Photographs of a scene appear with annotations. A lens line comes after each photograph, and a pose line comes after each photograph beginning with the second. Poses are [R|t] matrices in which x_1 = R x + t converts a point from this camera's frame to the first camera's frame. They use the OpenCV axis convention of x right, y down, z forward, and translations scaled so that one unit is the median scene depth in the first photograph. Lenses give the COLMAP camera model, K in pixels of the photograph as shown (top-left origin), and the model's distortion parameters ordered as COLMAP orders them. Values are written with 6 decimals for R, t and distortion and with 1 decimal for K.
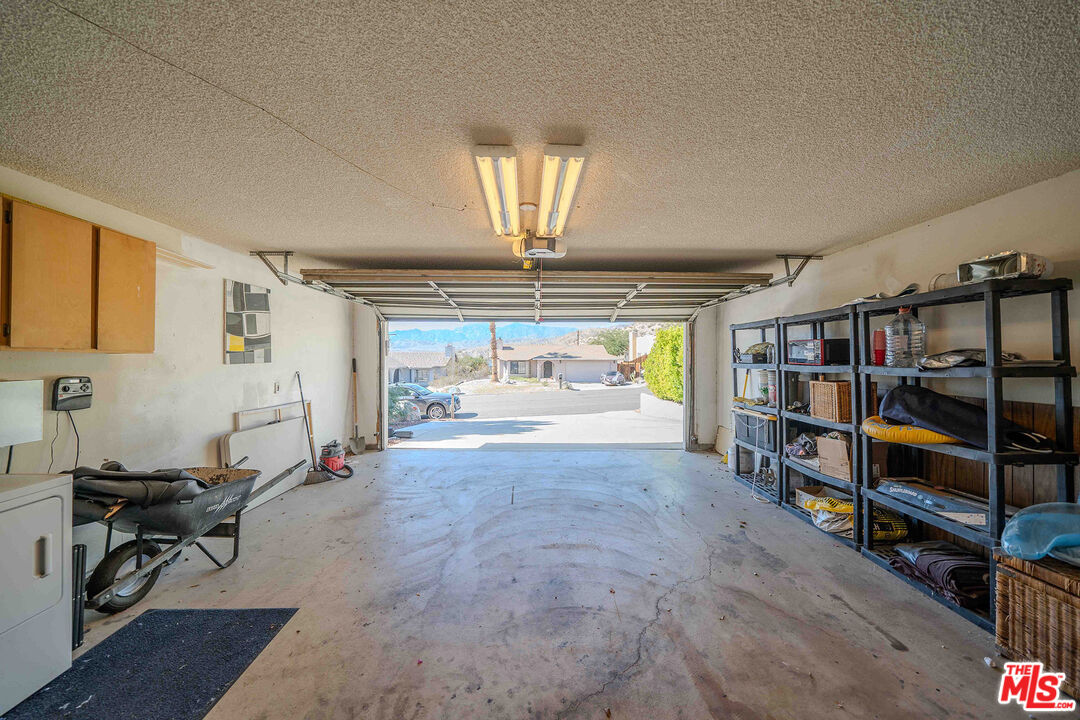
lens RADIAL K [[381.0, 0, 538.3], [0, 381.0, 356.8], [0, 0, 1]] dist [-0.027589, 0.003229]
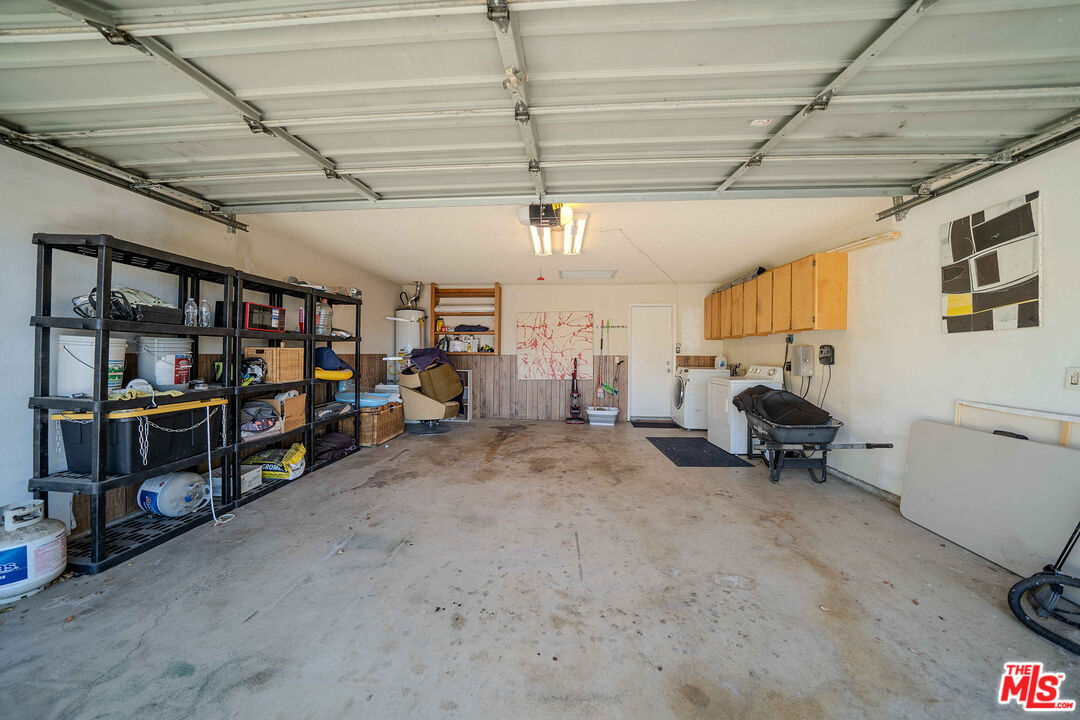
lens RADIAL K [[381.0, 0, 538.3], [0, 381.0, 356.8], [0, 0, 1]] dist [-0.027589, 0.003229]
pose [[-0.996036, -0.011597, 0.088192, -0.059479], [-0.011523, 0.999933, 0.001353, 0.072932], [-0.088201, 0.000331, -0.996103, 1.768386]]
